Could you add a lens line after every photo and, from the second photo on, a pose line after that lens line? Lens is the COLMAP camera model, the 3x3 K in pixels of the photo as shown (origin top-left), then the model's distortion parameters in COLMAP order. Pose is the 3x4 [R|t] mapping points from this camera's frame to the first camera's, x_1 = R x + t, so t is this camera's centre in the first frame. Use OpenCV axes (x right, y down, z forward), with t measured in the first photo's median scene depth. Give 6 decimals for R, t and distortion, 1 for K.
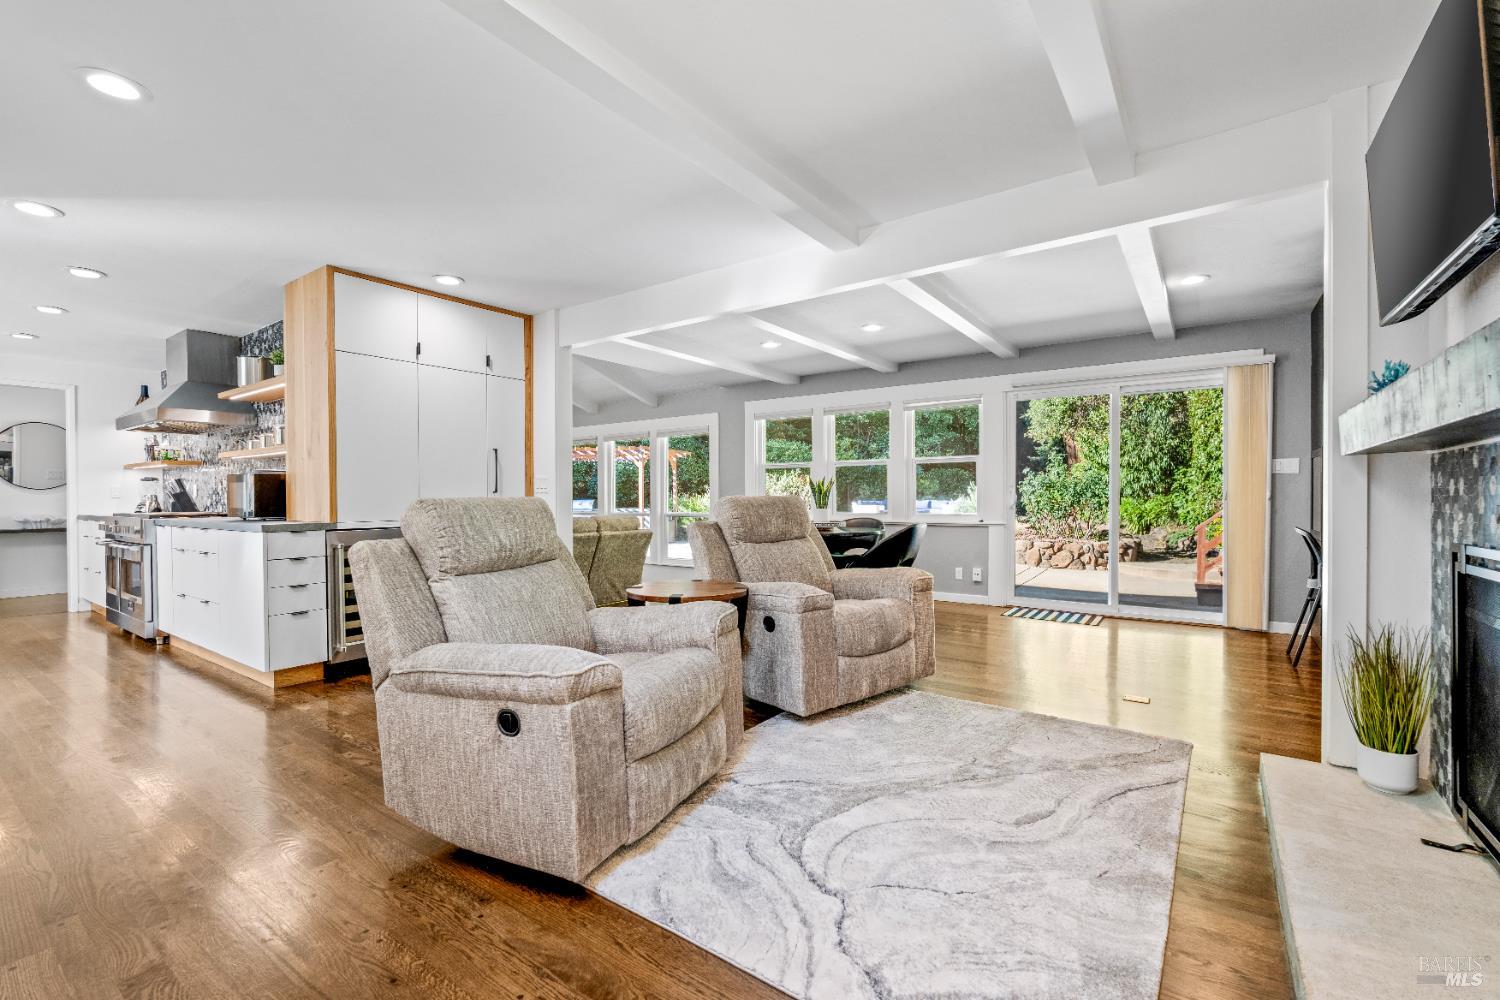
lens RADIAL K [[653.9, 0, 750.0], [0, 653.9, 500.0], [0, 0, 1]] dist [-0.005526, -0.000338]
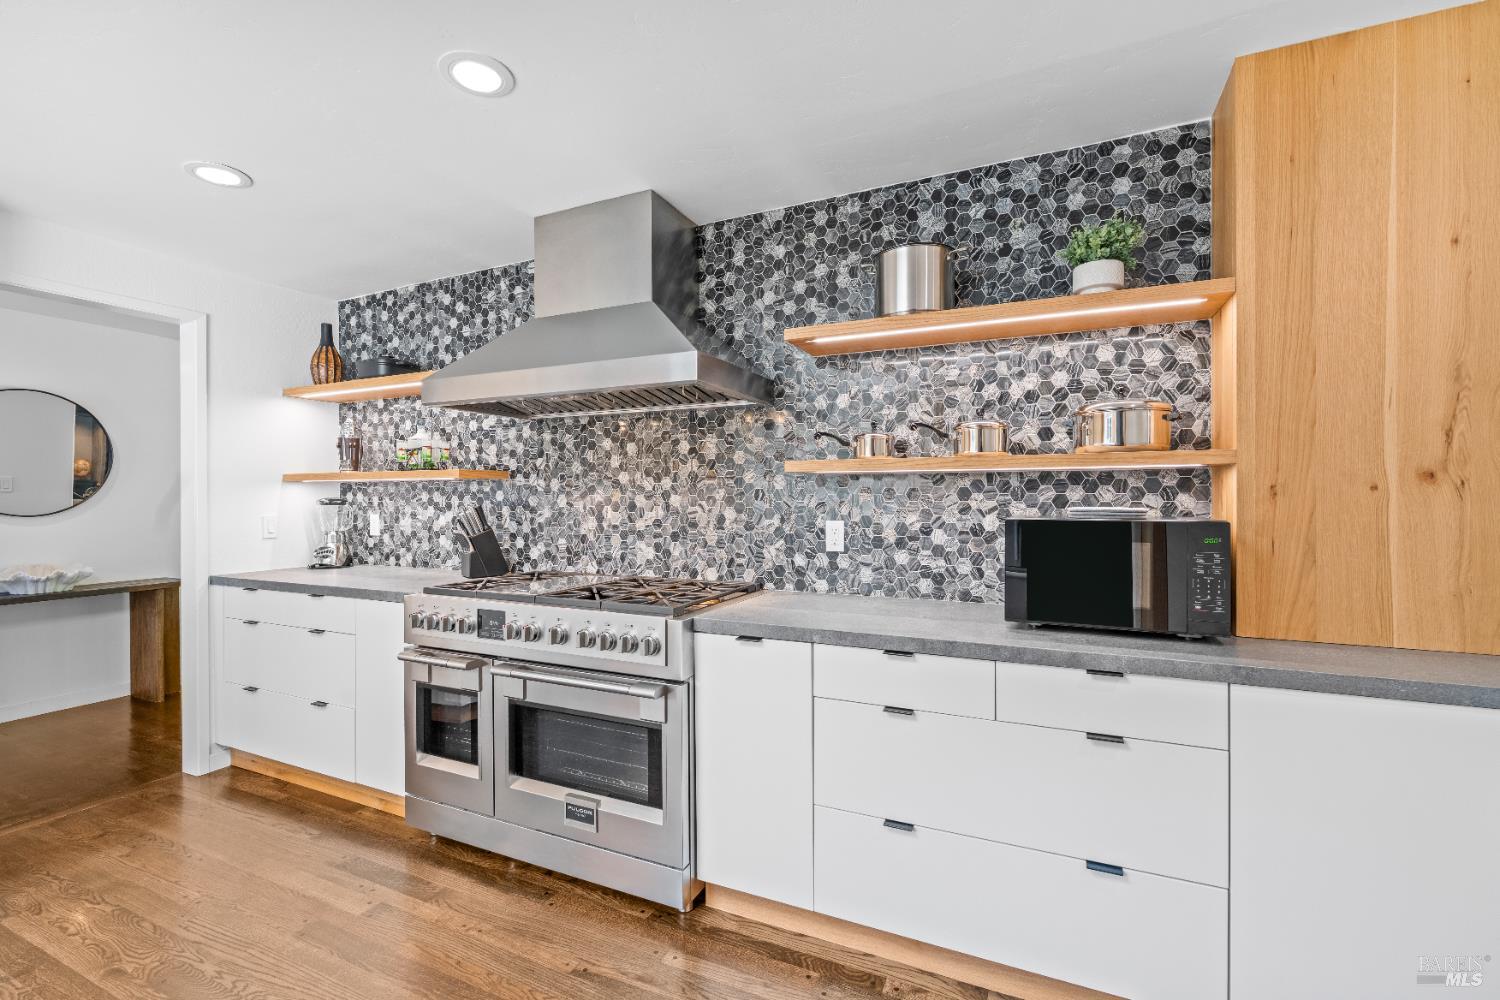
lens RADIAL K [[653.9, 0, 750.0], [0, 653.9, 500.0], [0, 0, 1]] dist [-0.005526, -0.000338]
pose [[0.981831, 0.005328, 0.189682, -0.746872], [-0.004088, 0.999968, -0.006929, -0.033517], [-0.189713, 0.006028, 0.981821, 0.452141]]
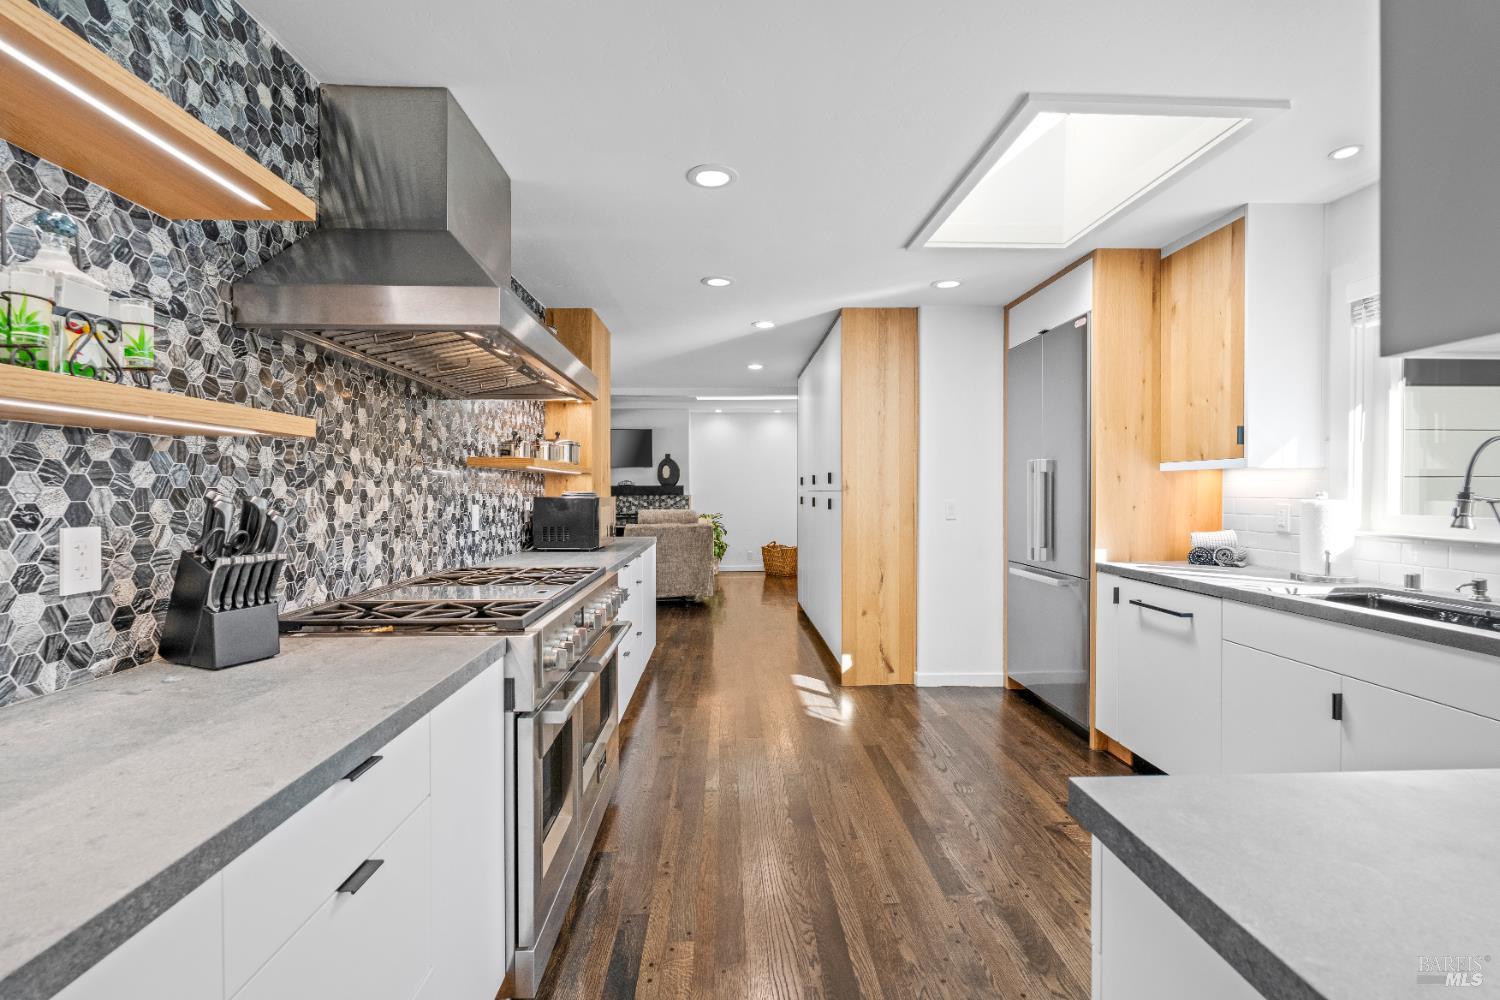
lens RADIAL K [[653.9, 0, 750.0], [0, 653.9, 500.0], [0, 0, 1]] dist [-0.005526, -0.000338]
pose [[-0.616733, -0.003832, 0.787163, -1.119524], [0.010855, 0.999852, 0.013373, -0.032098], [-0.787098, 0.016792, -0.616600, 0.960889]]
